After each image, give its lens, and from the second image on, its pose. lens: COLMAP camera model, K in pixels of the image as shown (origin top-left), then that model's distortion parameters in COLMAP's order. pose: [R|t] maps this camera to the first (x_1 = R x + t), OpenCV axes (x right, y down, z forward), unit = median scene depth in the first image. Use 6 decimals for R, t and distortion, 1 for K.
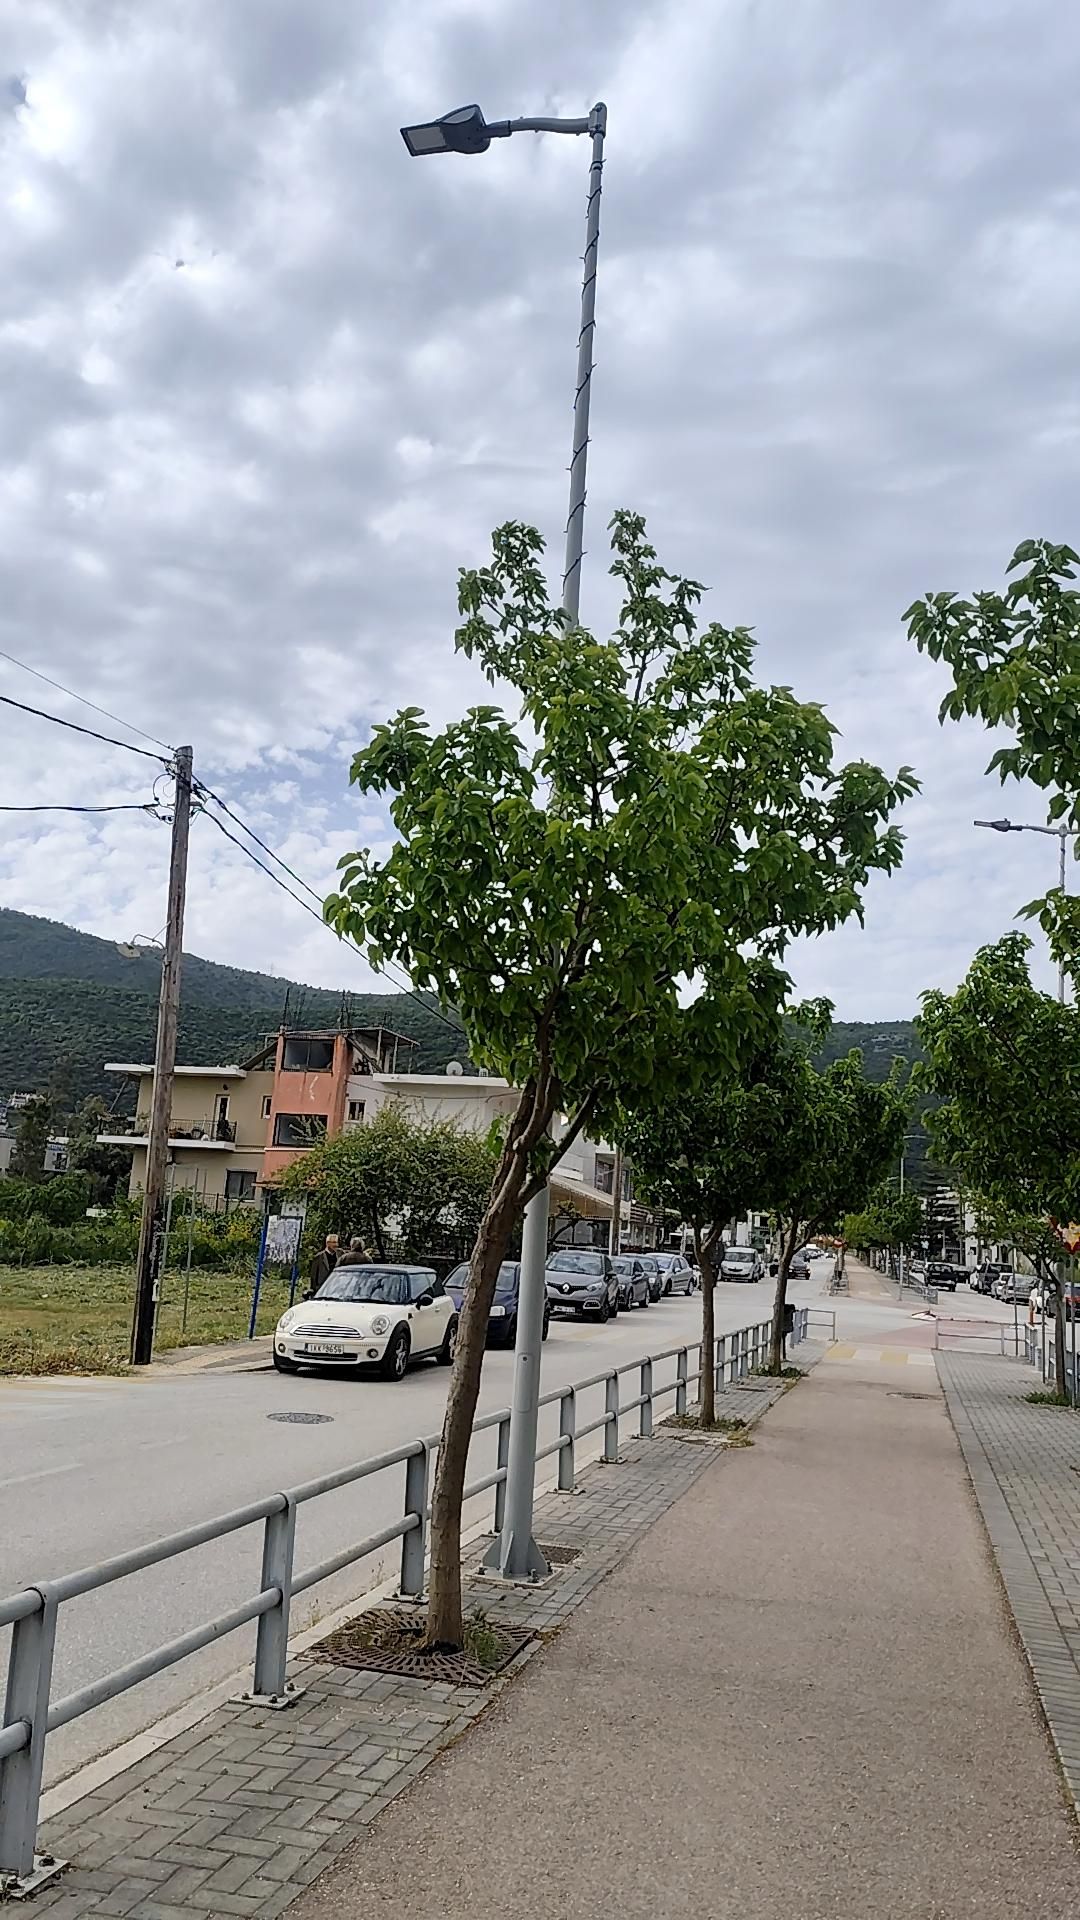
lens RADIAL K [[1341.2, 0, 540.0], [0, 1341.2, 960.0], [0, 0, 1]] dist [0.035595, -0.034542]
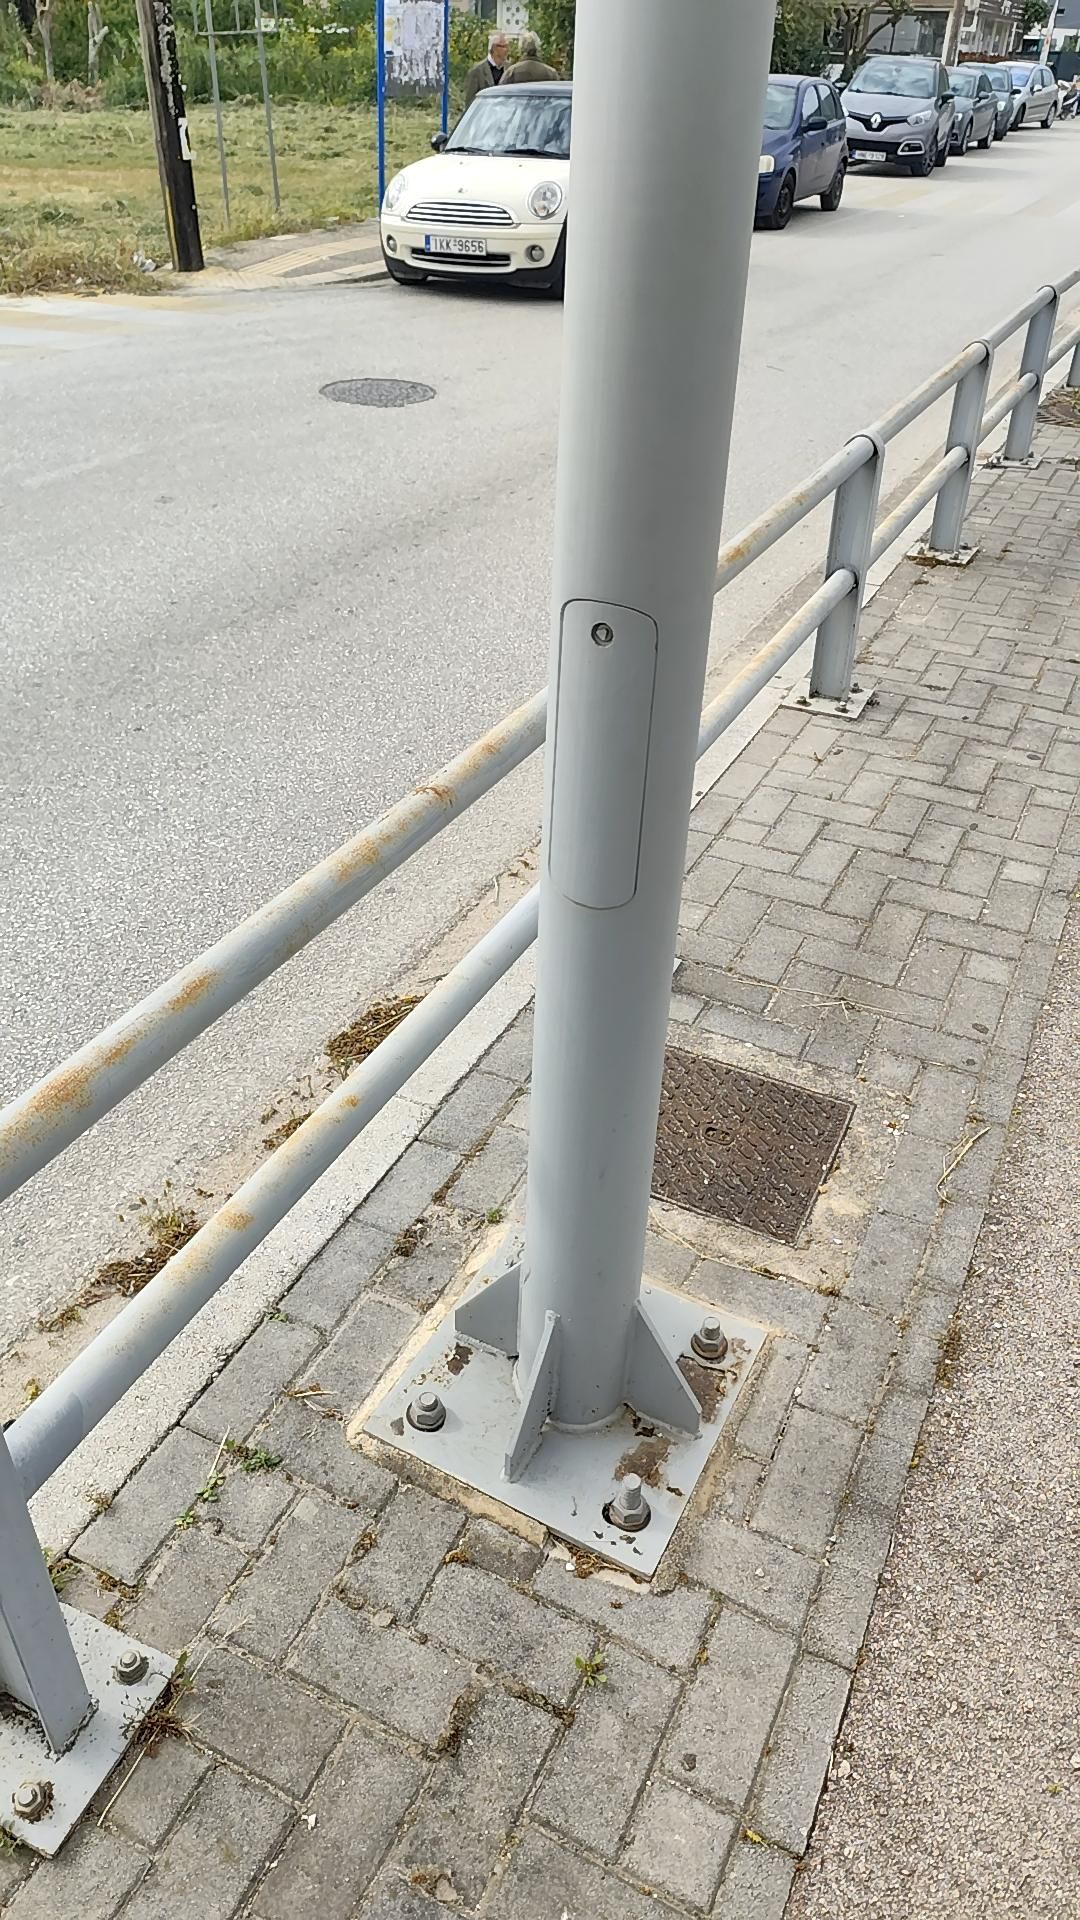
lens RADIAL K [[1341.2, 0, 540.0], [0, 1341.2, 960.0], [0, 0, 1]] dist [0.035595, -0.034542]
pose [[0.982257, 0.080287, -0.169487, 0.003976], [0.064188, 0.705227, 0.706070, 0.073829], [0.176215, -0.704421, 0.687560, 0.300133]]
